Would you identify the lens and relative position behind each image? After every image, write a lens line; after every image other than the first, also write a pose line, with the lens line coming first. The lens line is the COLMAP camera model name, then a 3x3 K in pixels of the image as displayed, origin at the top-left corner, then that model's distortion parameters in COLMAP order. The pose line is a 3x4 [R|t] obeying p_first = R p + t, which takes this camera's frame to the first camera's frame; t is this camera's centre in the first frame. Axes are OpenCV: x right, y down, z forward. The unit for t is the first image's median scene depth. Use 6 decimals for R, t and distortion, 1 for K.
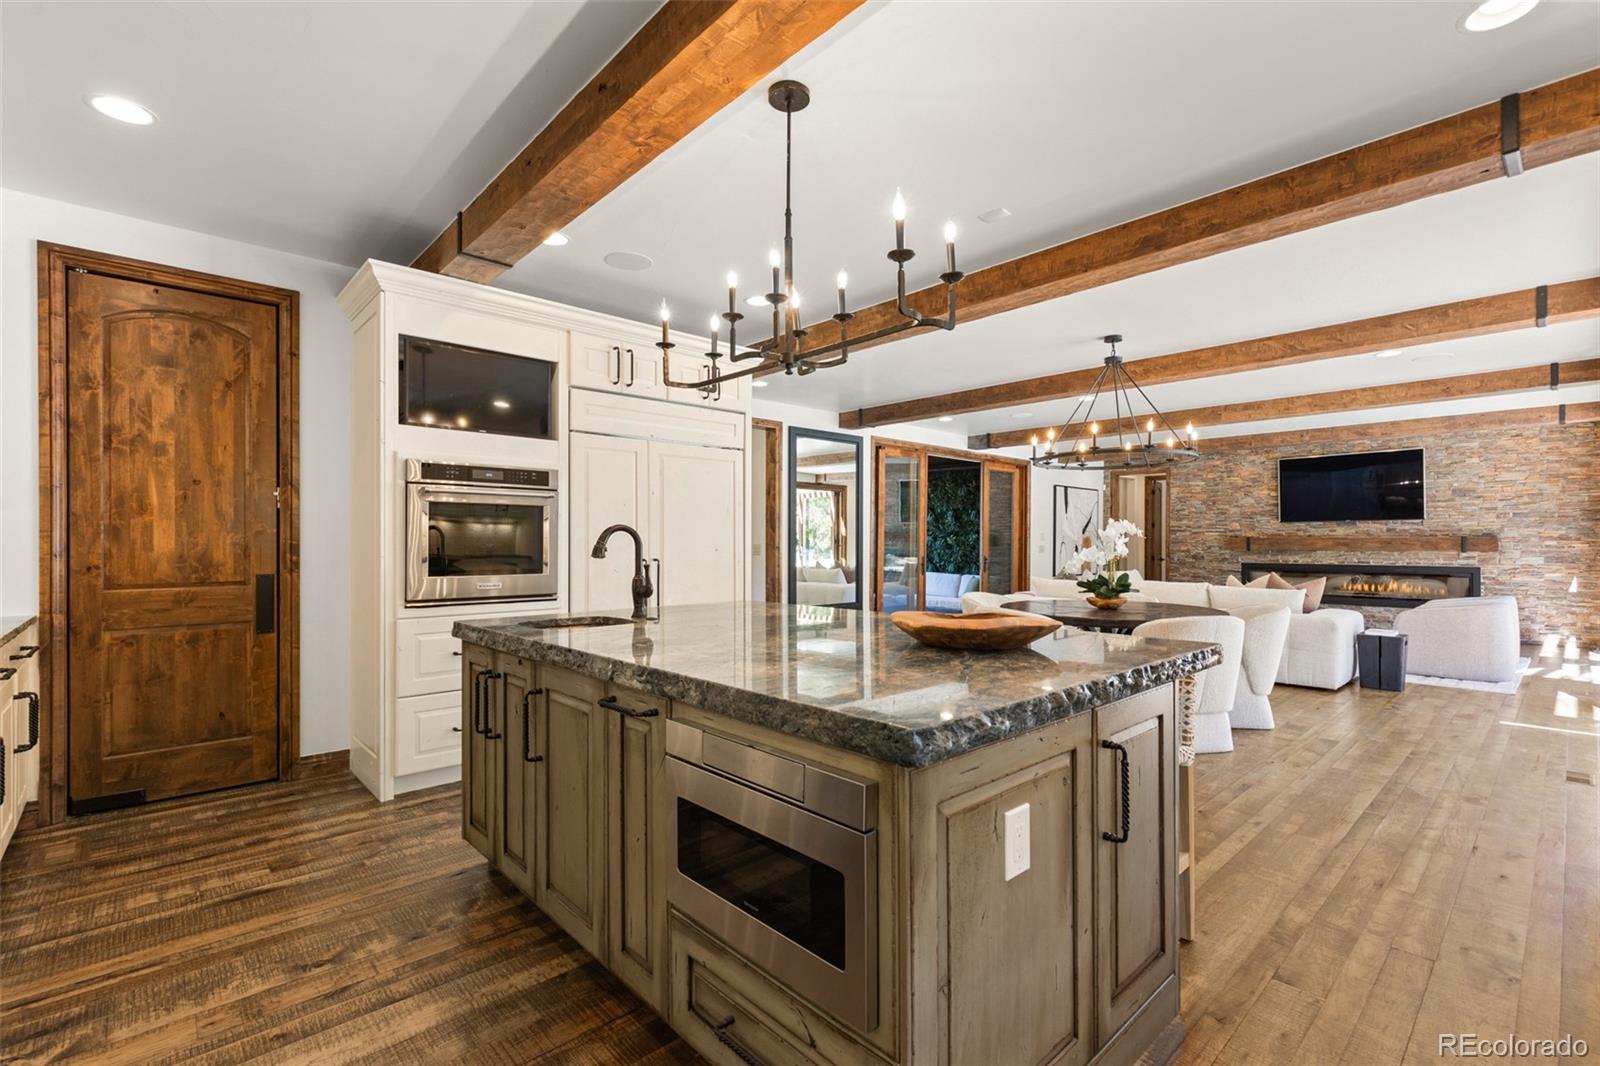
lens RADIAL K [[714.4, 0, 801.8], [0, 714.4, 538.3], [0, 0, 1]] dist [0.004377, -0.001467]
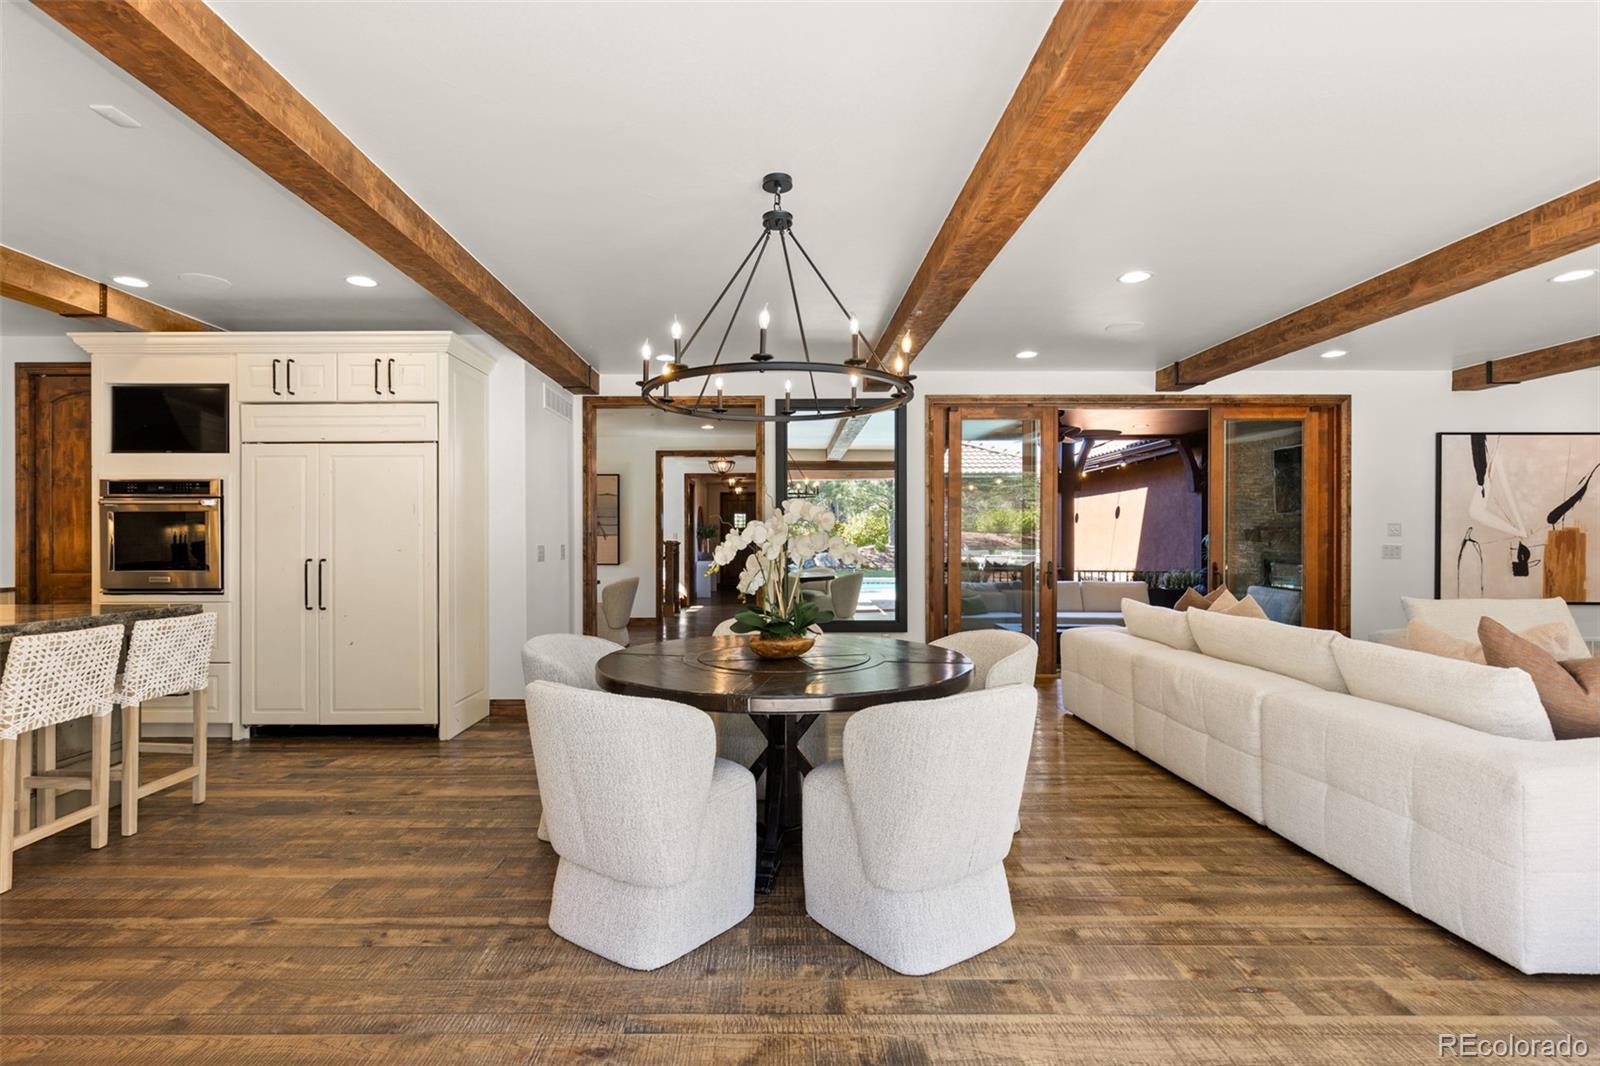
lens RADIAL K [[729.1, 0, 759.3], [0, 729.1, 534.5], [0, 0, 1]] dist [0.001669, 0.000208]
pose [[0.727473, -0.005839, -0.686111, 1.270607], [0.006263, 0.999979, -0.001870, -0.001179], [0.686108, -0.002937, 0.727494, 0.887871]]
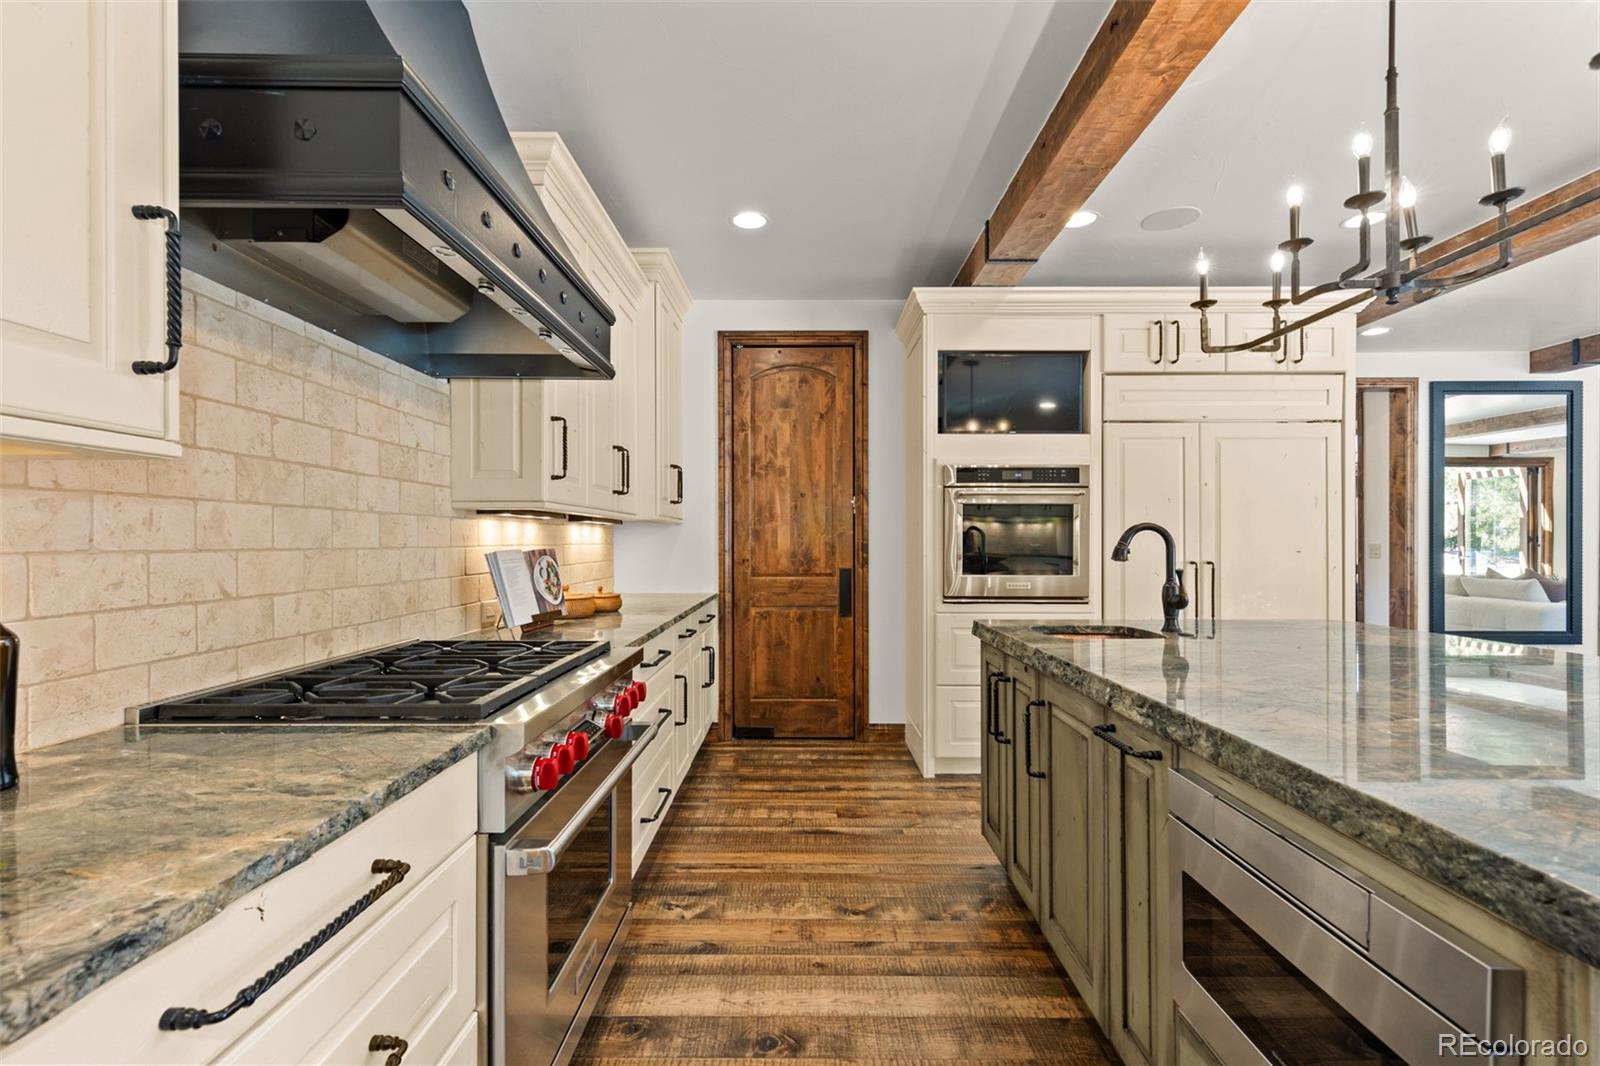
lens RADIAL K [[714.4, 0, 801.8], [0, 714.4, 538.3], [0, 0, 1]] dist [0.004377, -0.001467]
pose [[0.730714, -0.002297, -0.682680, 0.027687], [0.004250, 0.999990, 0.001184, -0.002750], [0.682670, -0.003767, 0.730717, 0.067725]]
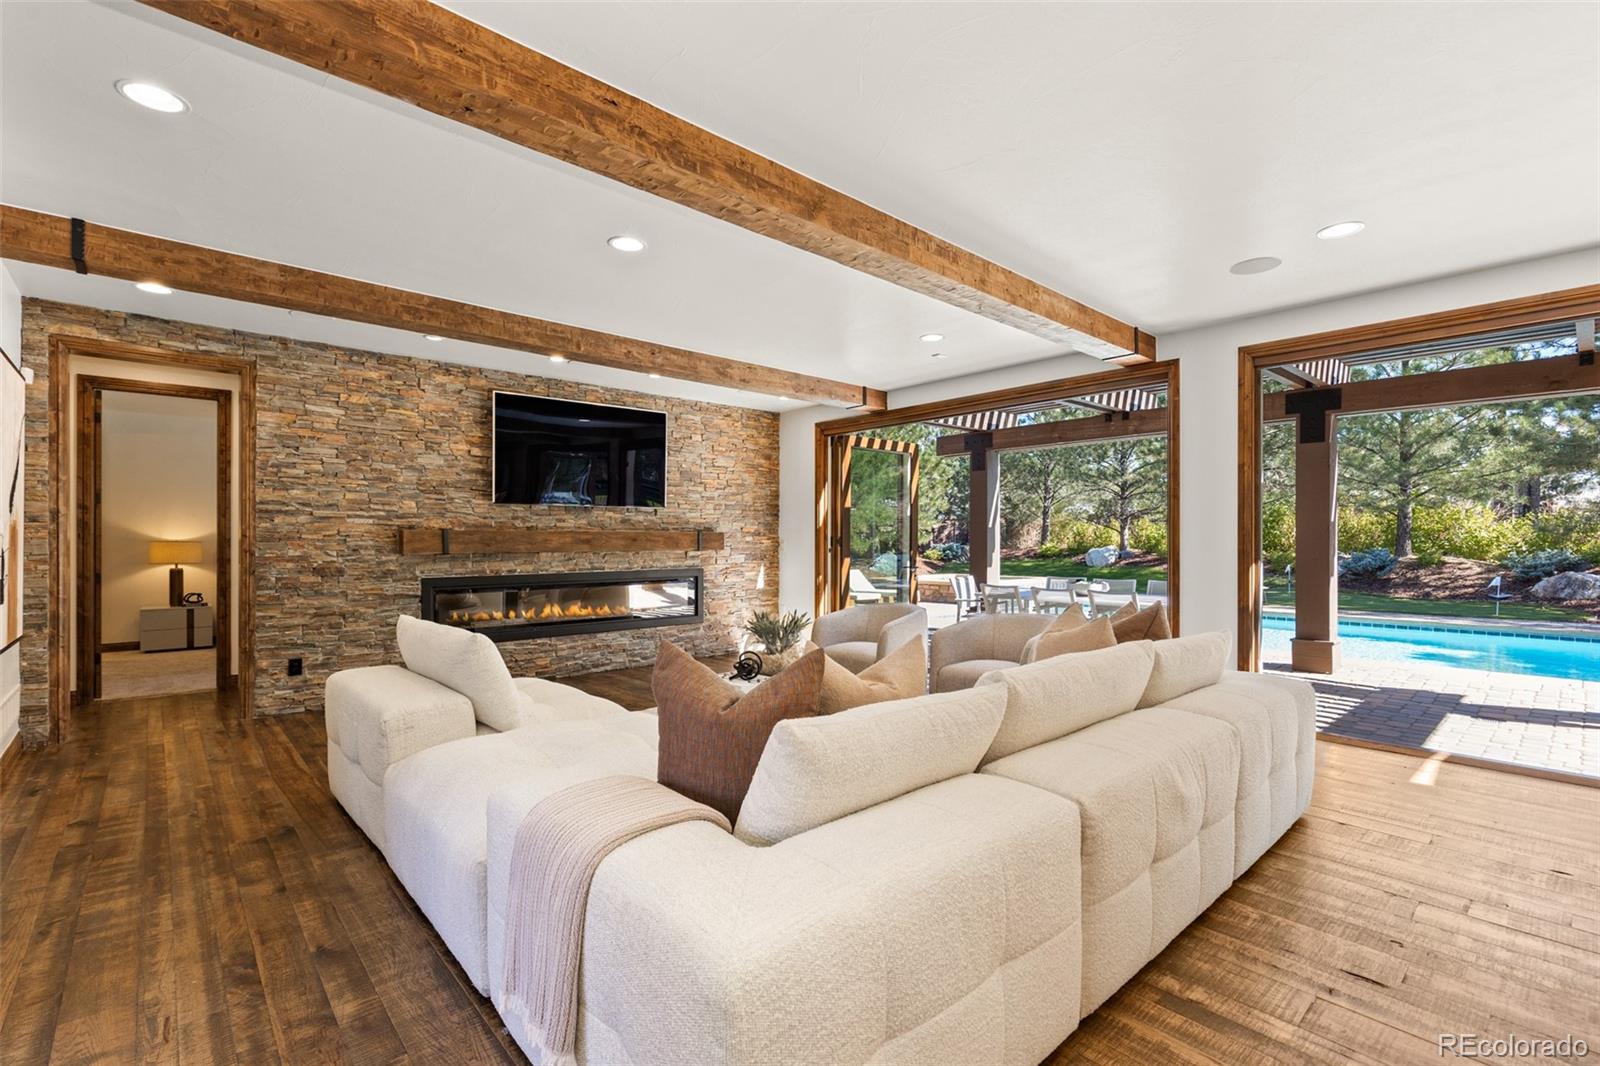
lens RADIAL K [[717.1, 0, 822.2], [0, 717.1, 537.1], [0, 0, 1]] dist [-0.000842, -0.000372]
pose [[-0.003817, -0.000826, 0.999992, 0.337042], [-0.005989, 0.999982, 0.000803, 0.007823], [-0.999975, -0.005986, -0.003822, 2.451758]]
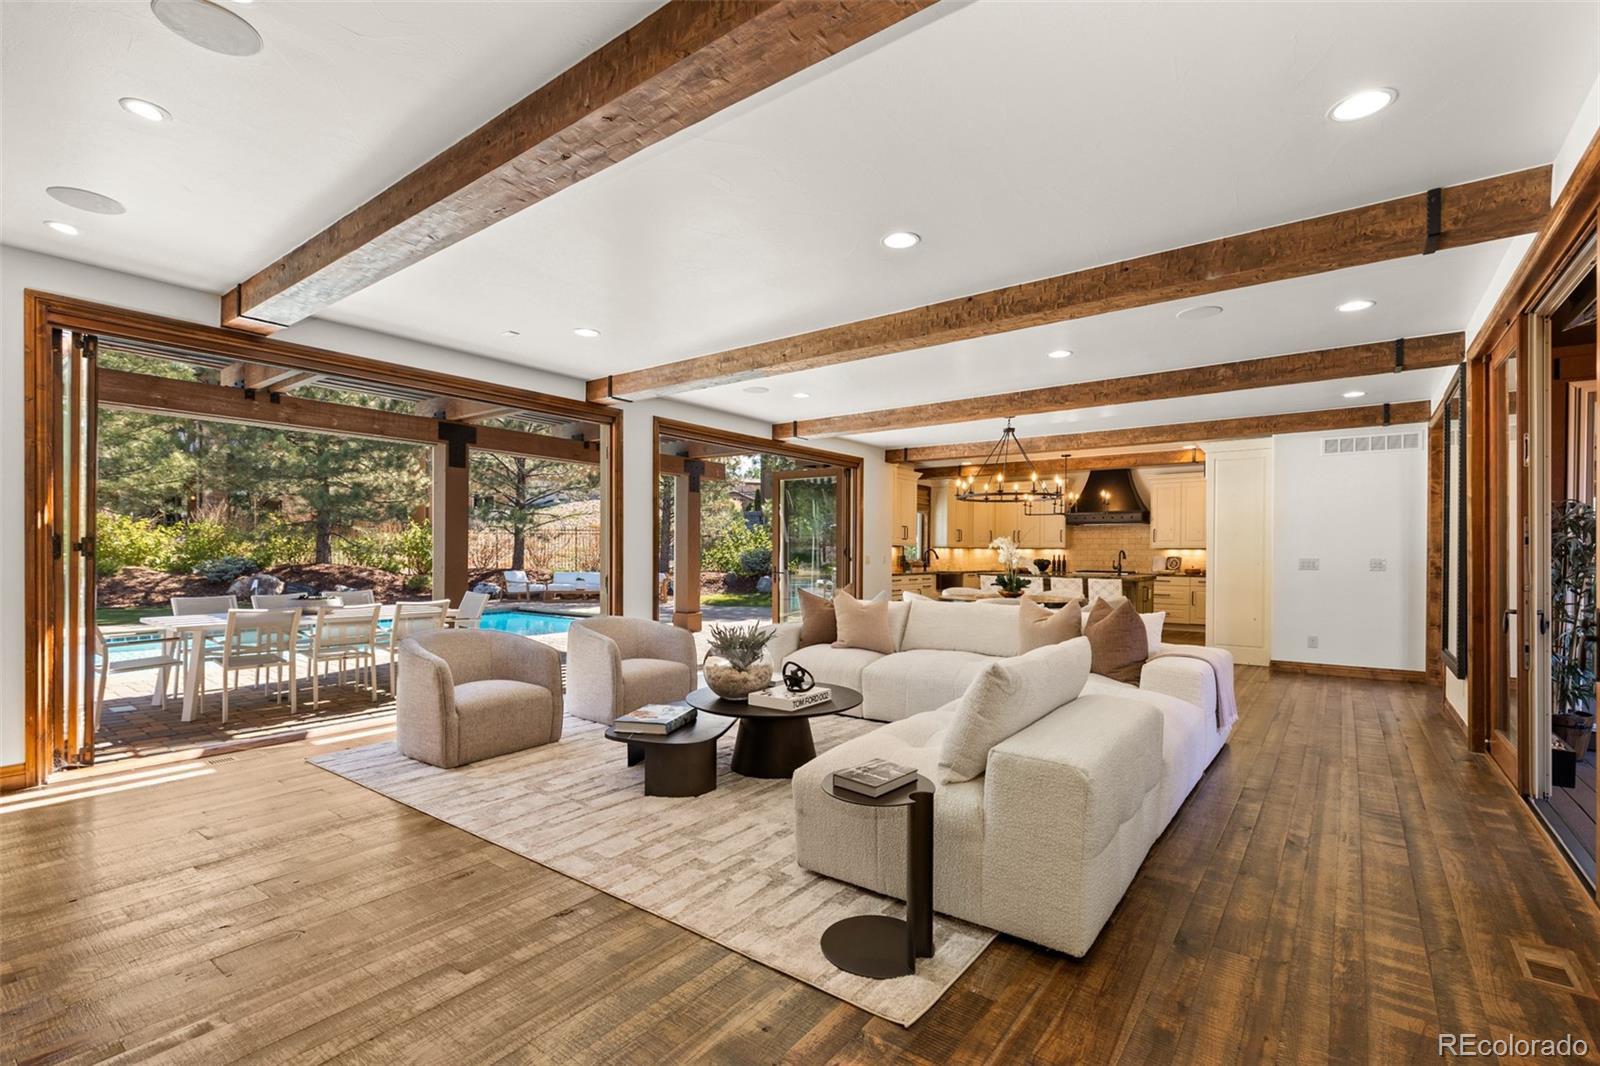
lens RADIAL K [[728.5, 0, 800.8], [0, 728.5, 555.6], [0, 0, 1]] dist [0.014060, -0.000452]
pose [[-0.983797, -0.007645, -0.179125, 1.770555], [-0.007312, 0.999970, -0.002521, 0.027856], [0.179139, -0.001170, -0.983823, 3.776761]]
